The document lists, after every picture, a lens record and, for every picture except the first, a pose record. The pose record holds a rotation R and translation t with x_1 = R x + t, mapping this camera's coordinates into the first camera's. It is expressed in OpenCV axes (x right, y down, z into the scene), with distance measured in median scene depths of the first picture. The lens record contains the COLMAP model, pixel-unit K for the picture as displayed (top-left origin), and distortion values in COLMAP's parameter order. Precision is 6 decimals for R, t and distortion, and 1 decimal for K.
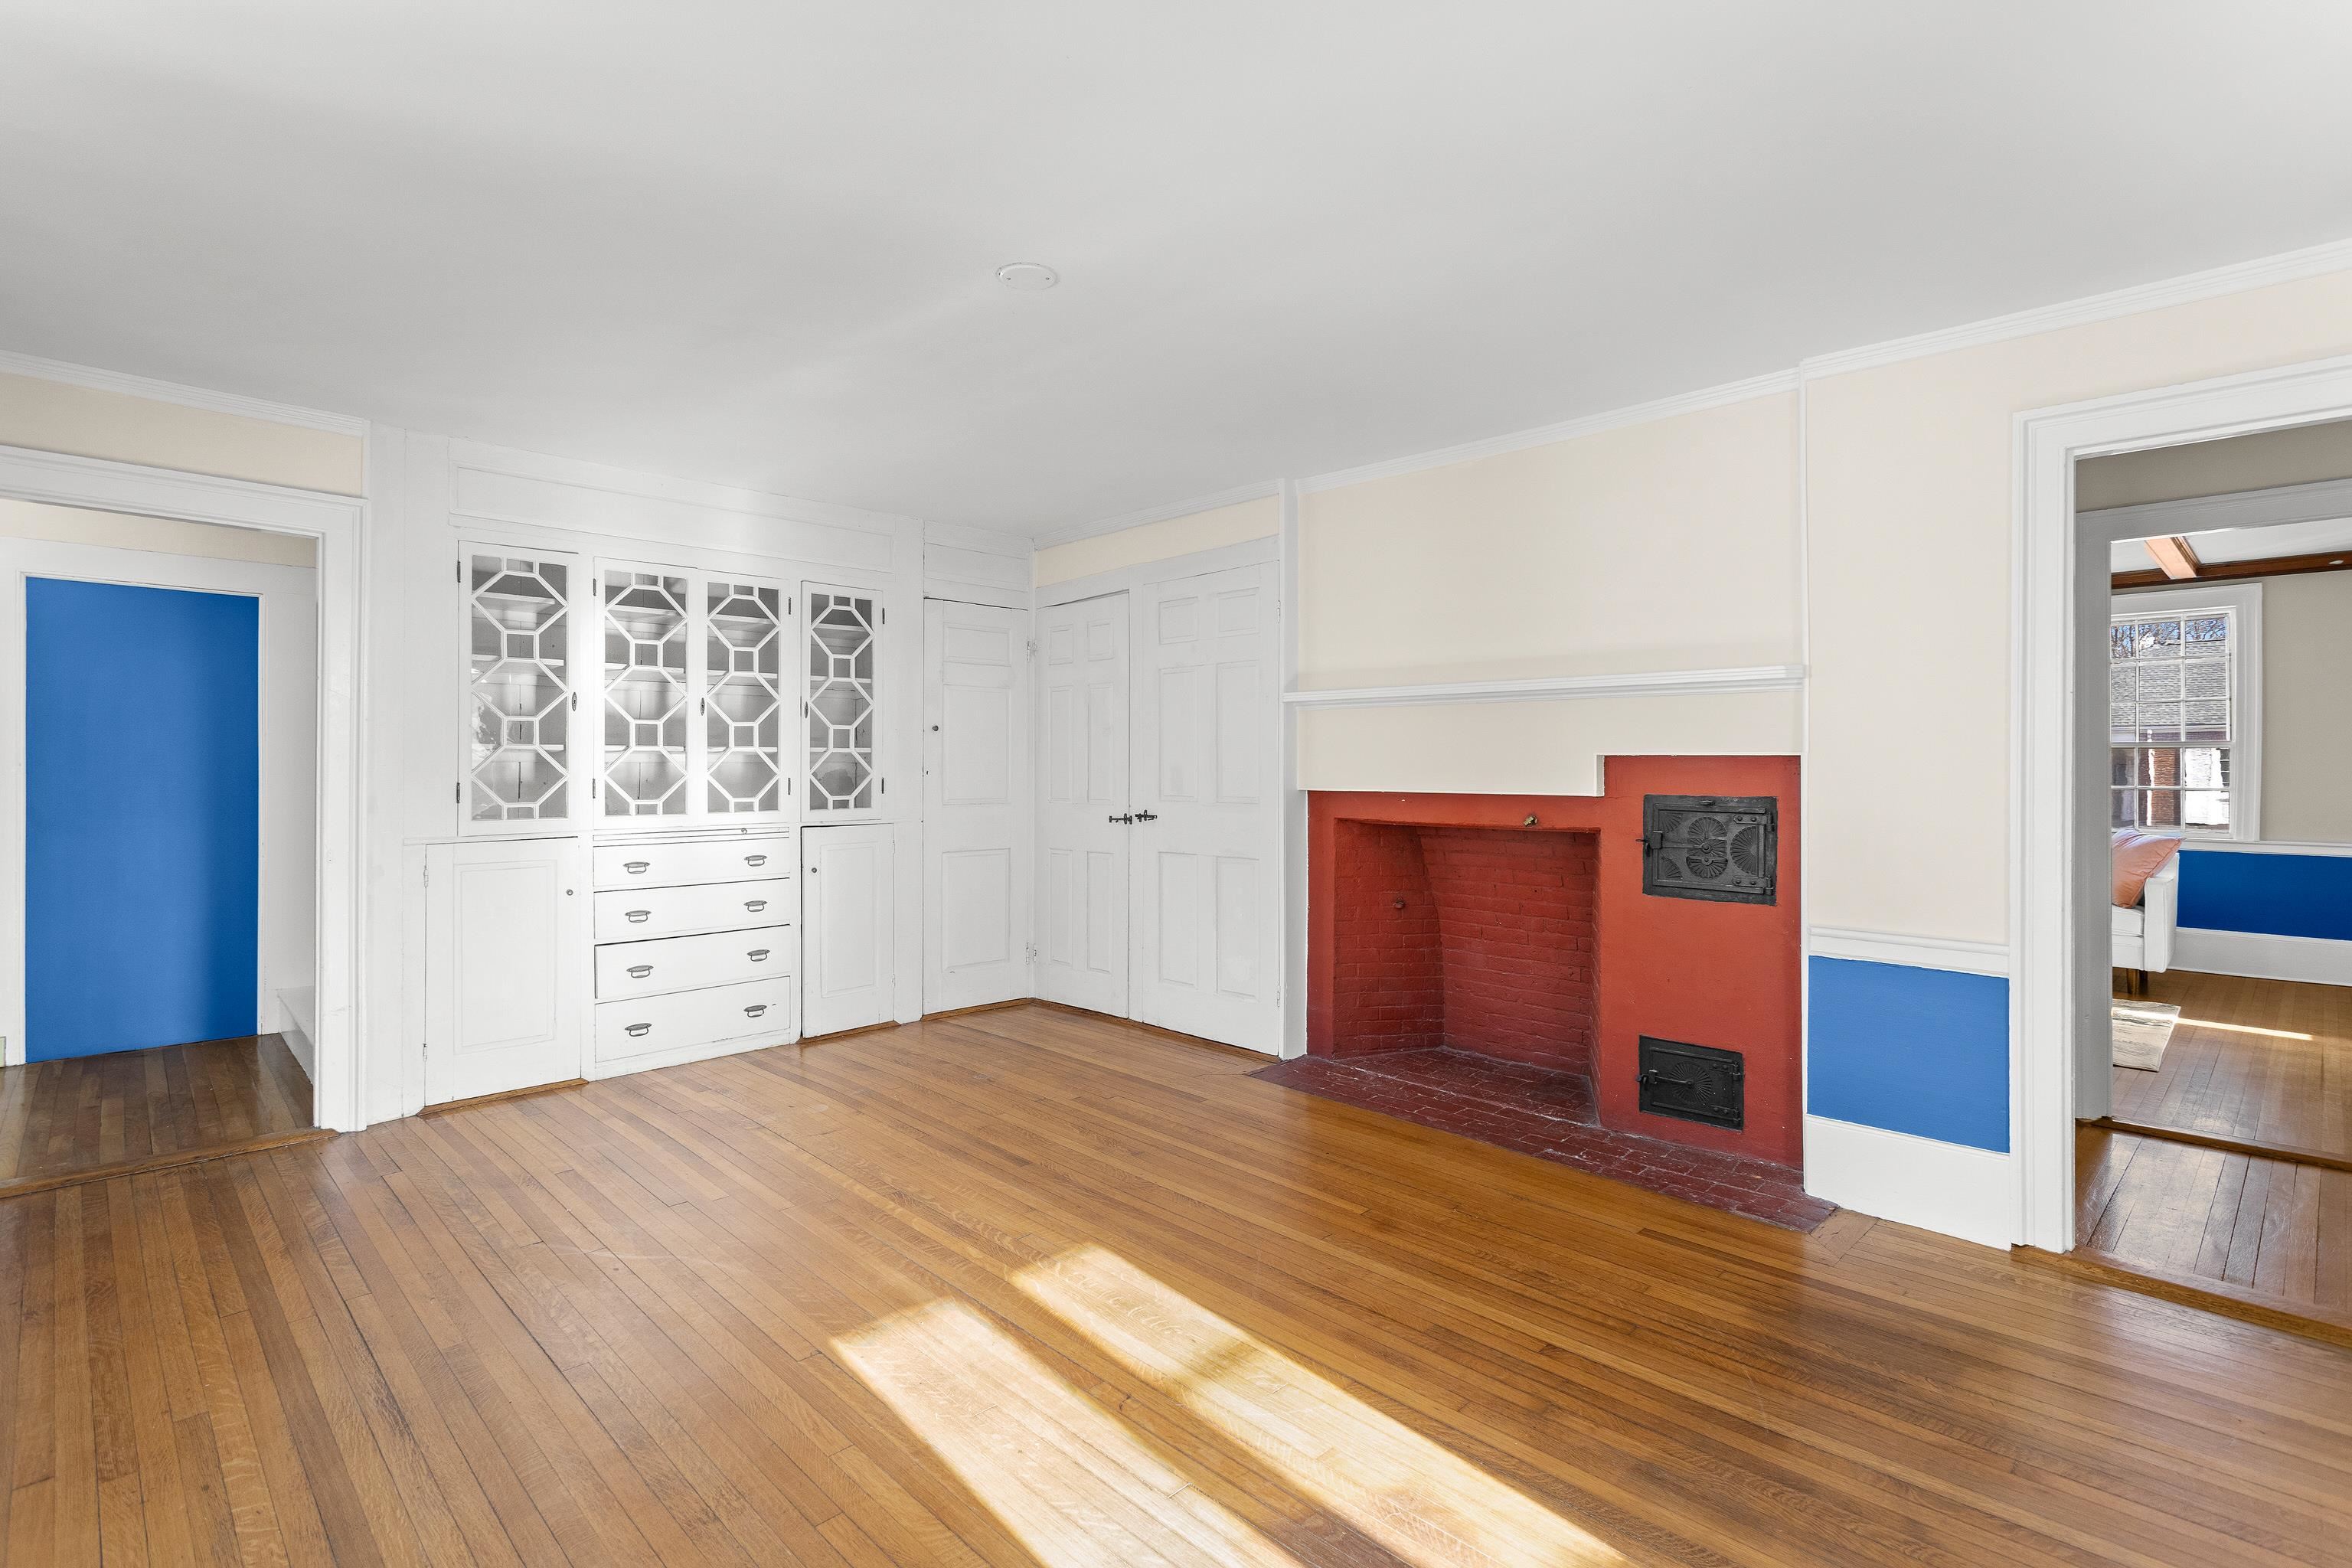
lens RADIAL K [[1116.8, 0, 1187.3], [0, 1116.8, 766.1], [0, 0, 1]] dist [-0.001255, -0.000427]
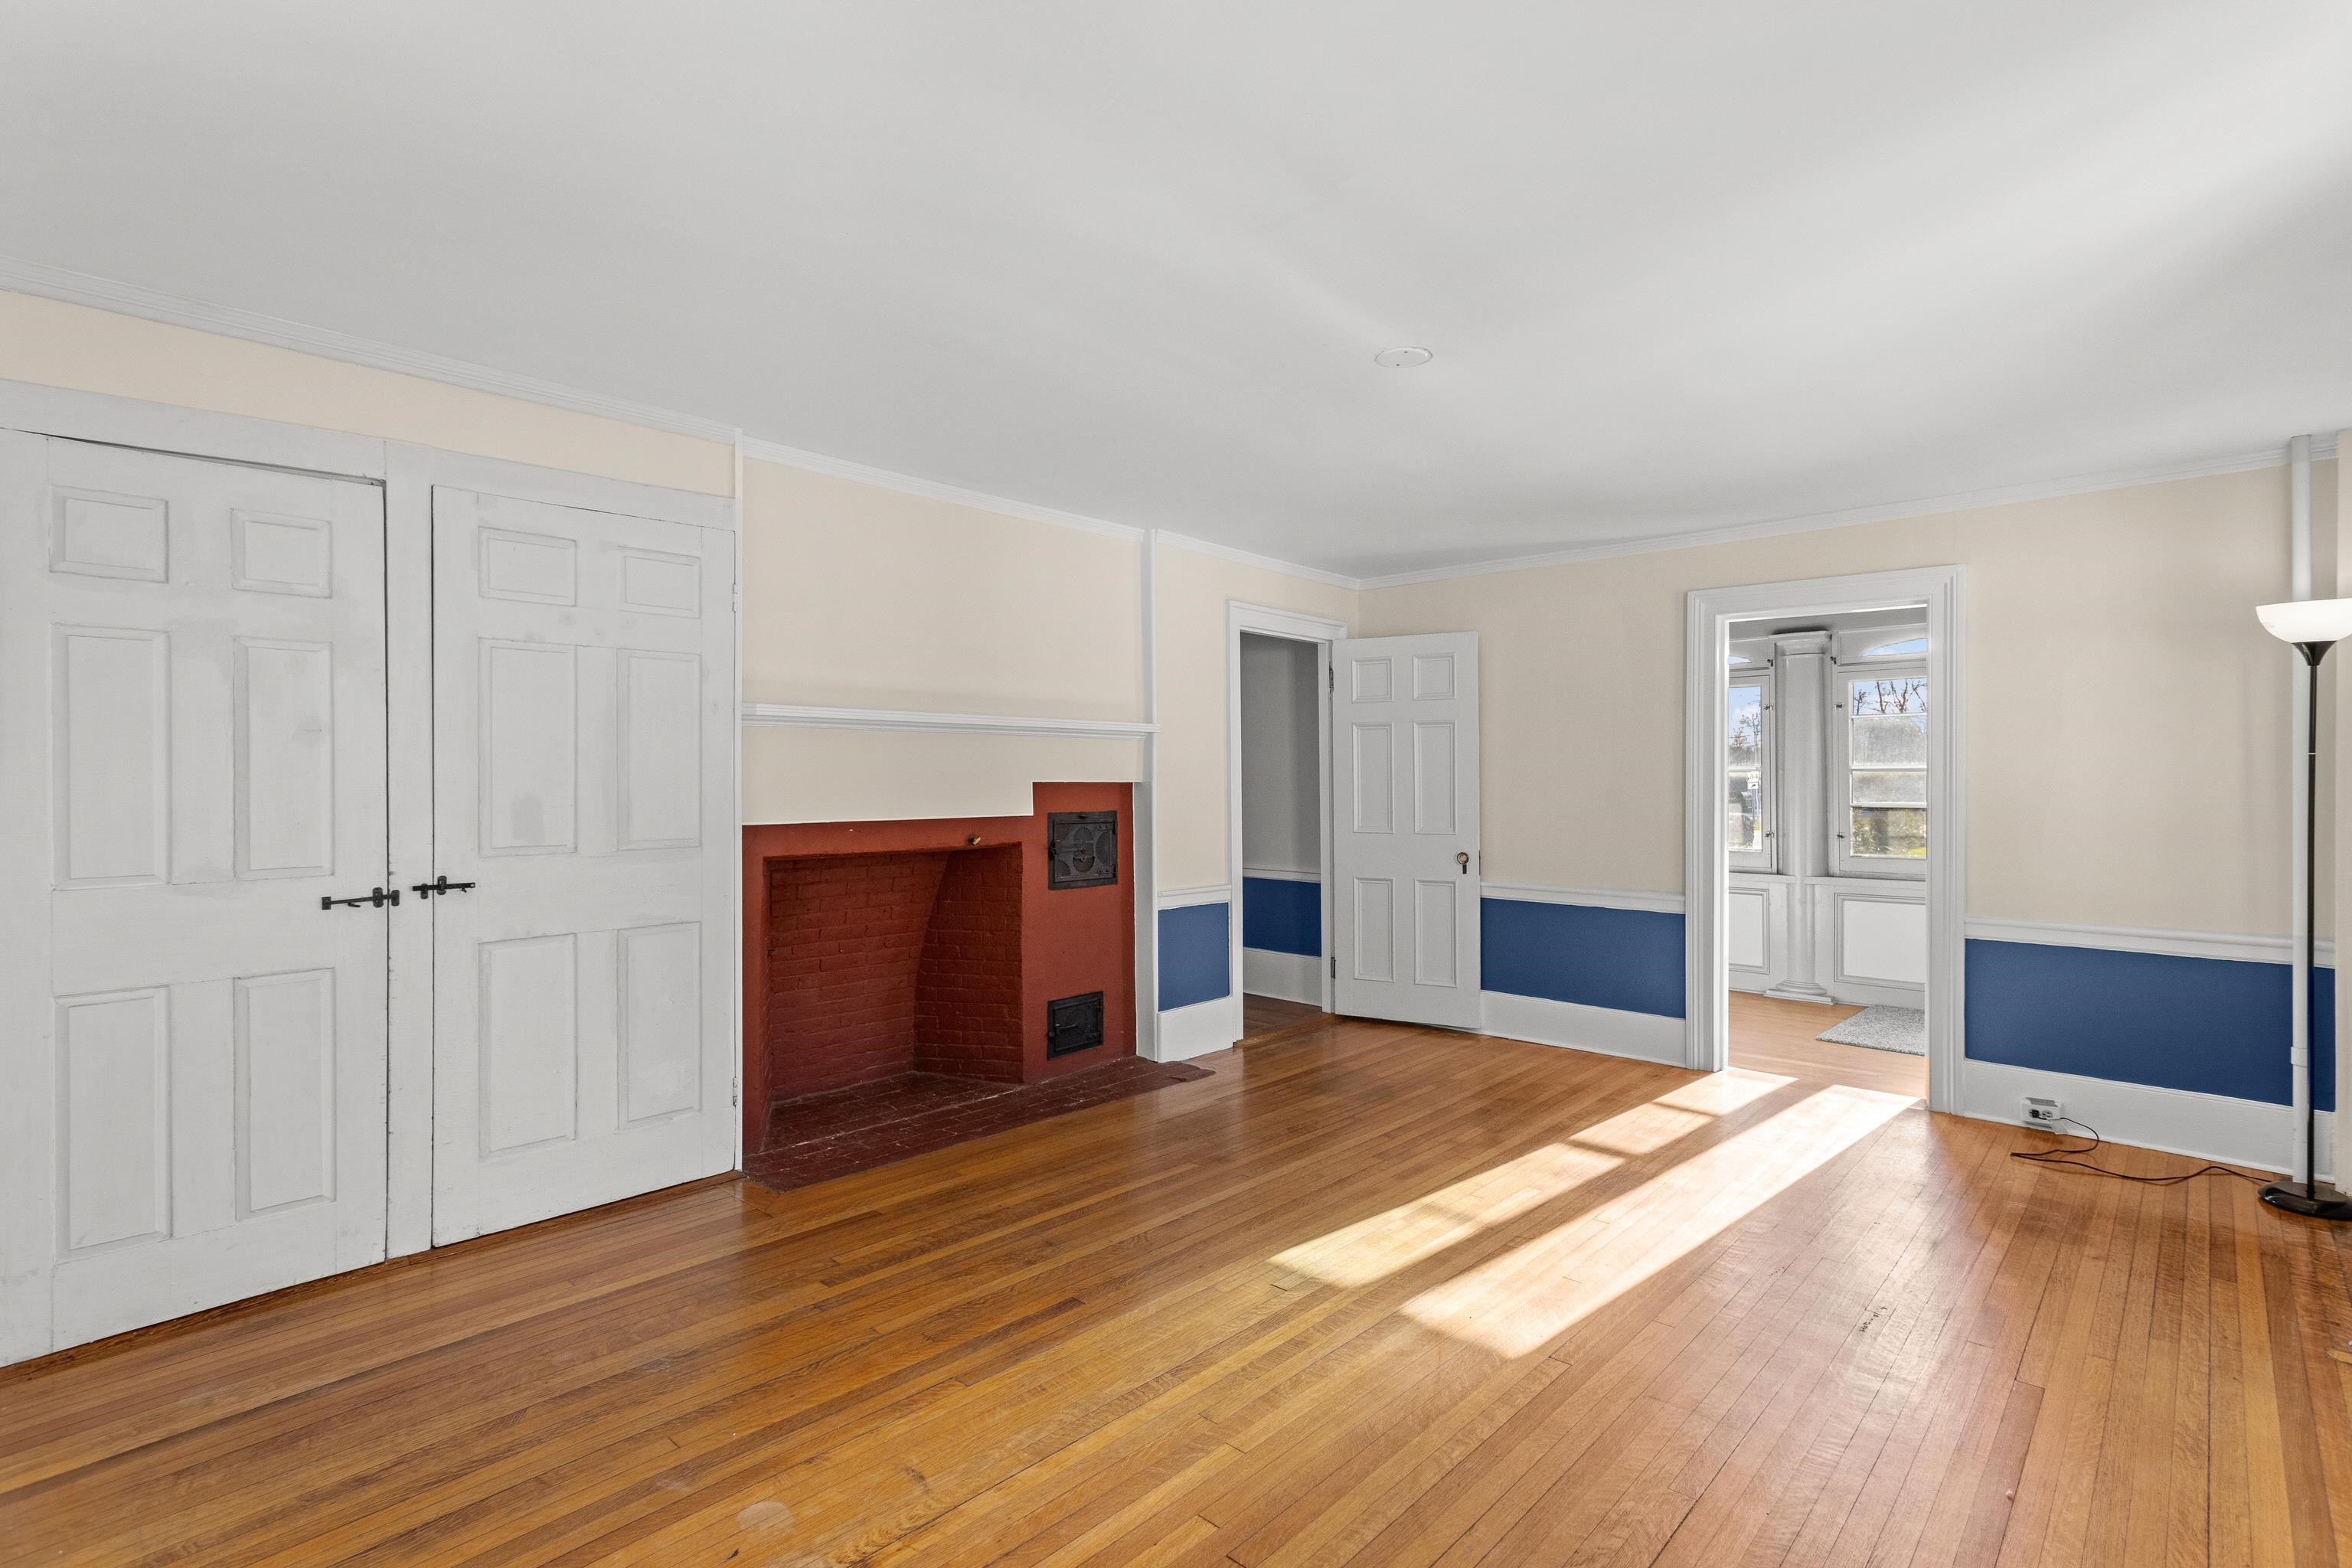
lens RADIAL K [[1116.8, 0, 1187.3], [0, 1116.8, 766.1], [0, 0, 1]] dist [-0.001255, -0.000427]
pose [[-0.042940, 0.011492, 0.999012, -0.906605], [0.004432, 0.999926, -0.011312, -0.013718], [-0.999068, 0.003942, -0.042987, 0.915237]]
